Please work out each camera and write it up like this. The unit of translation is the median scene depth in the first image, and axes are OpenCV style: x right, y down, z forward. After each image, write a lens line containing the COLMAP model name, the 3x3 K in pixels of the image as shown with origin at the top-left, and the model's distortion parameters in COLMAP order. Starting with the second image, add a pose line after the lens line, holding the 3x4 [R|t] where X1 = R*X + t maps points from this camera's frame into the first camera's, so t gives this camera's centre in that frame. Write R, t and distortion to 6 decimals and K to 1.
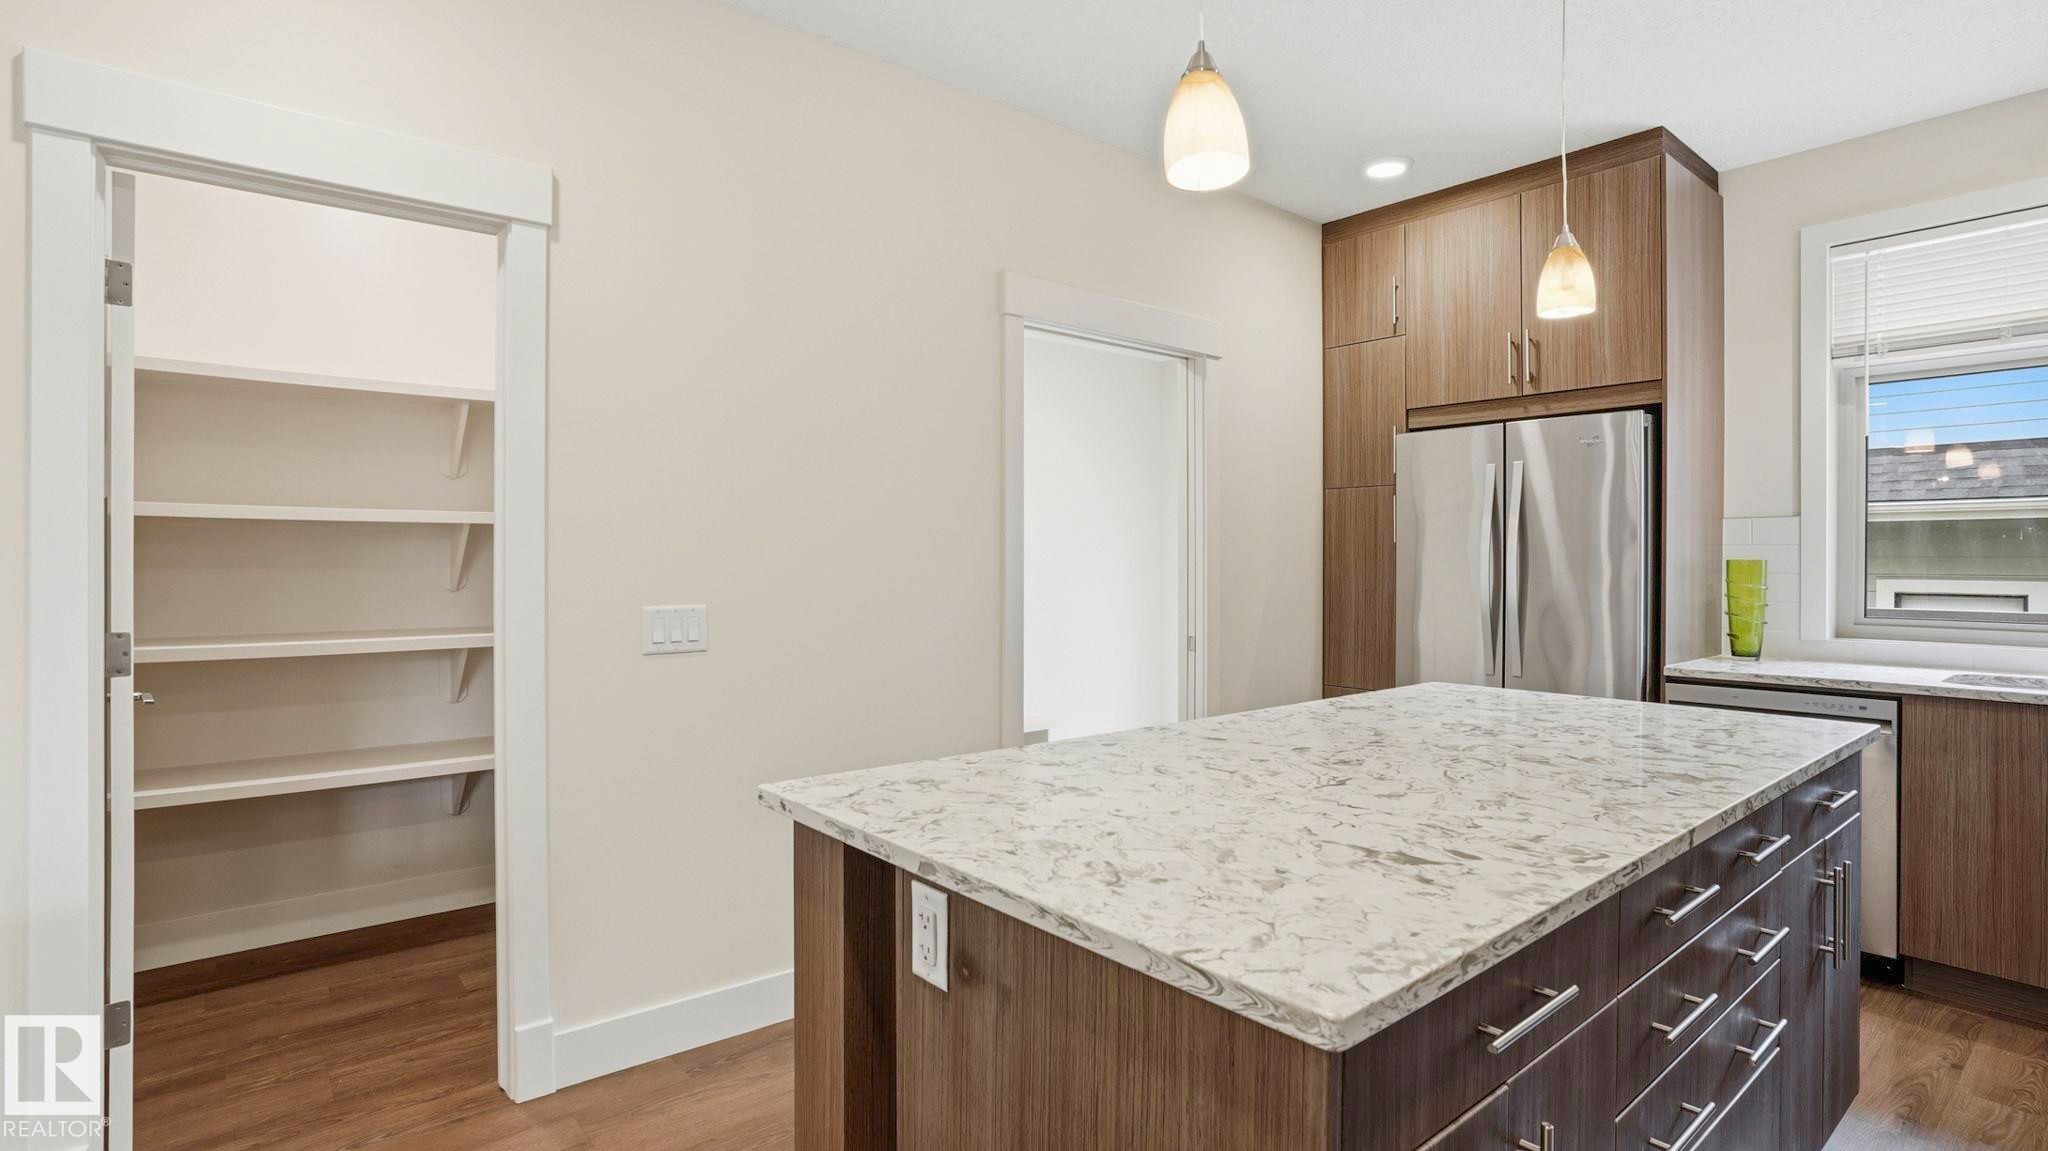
lens RADIAL K [[995.5, 0, 1024.0], [0, 995.5, 575.5], [0, 0, 1]] dist [-0.000989, 0.000193]
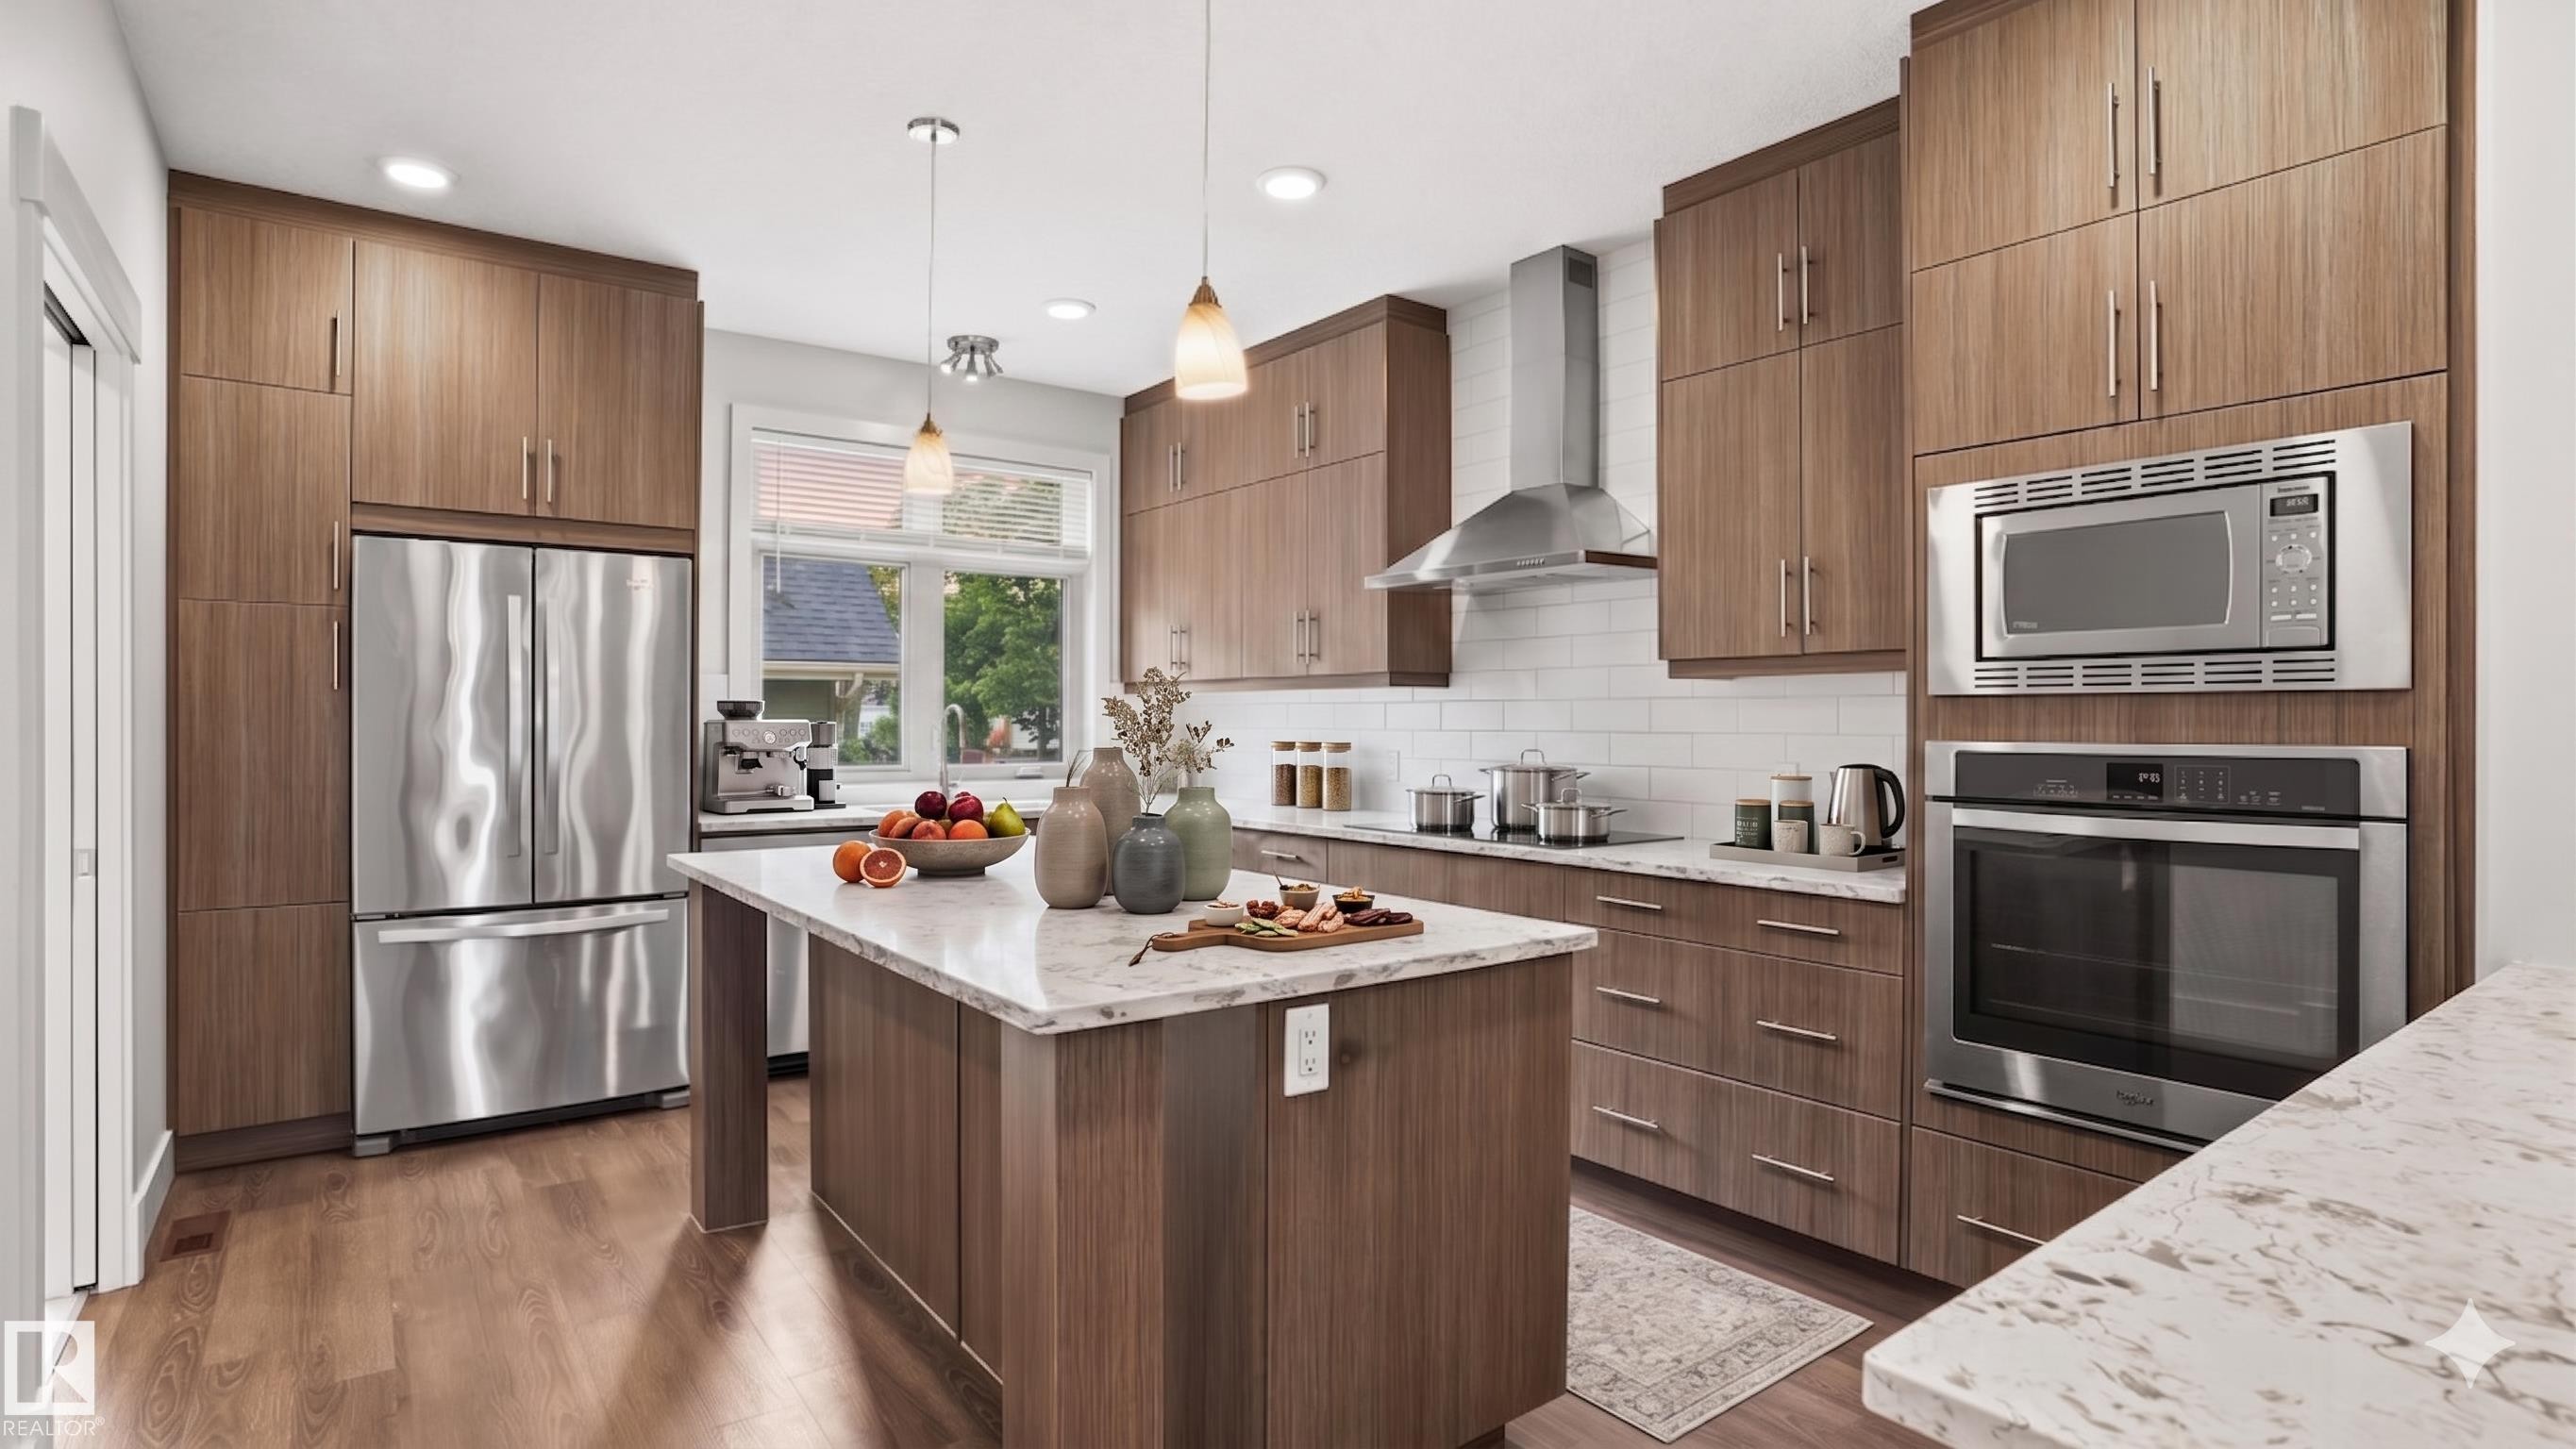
lens RADIAL K [[1251.9, 0, 1288.0], [0, 1251.9, 724.5], [0, 0, 1]] dist [-0.000989, 0.000193]
pose [[0.067392, -0.002801, 0.997723, -0.501791], [0.013494, 0.999907, 0.001896, -0.001456], [-0.997635, 0.013336, 0.067424, 0.310359]]
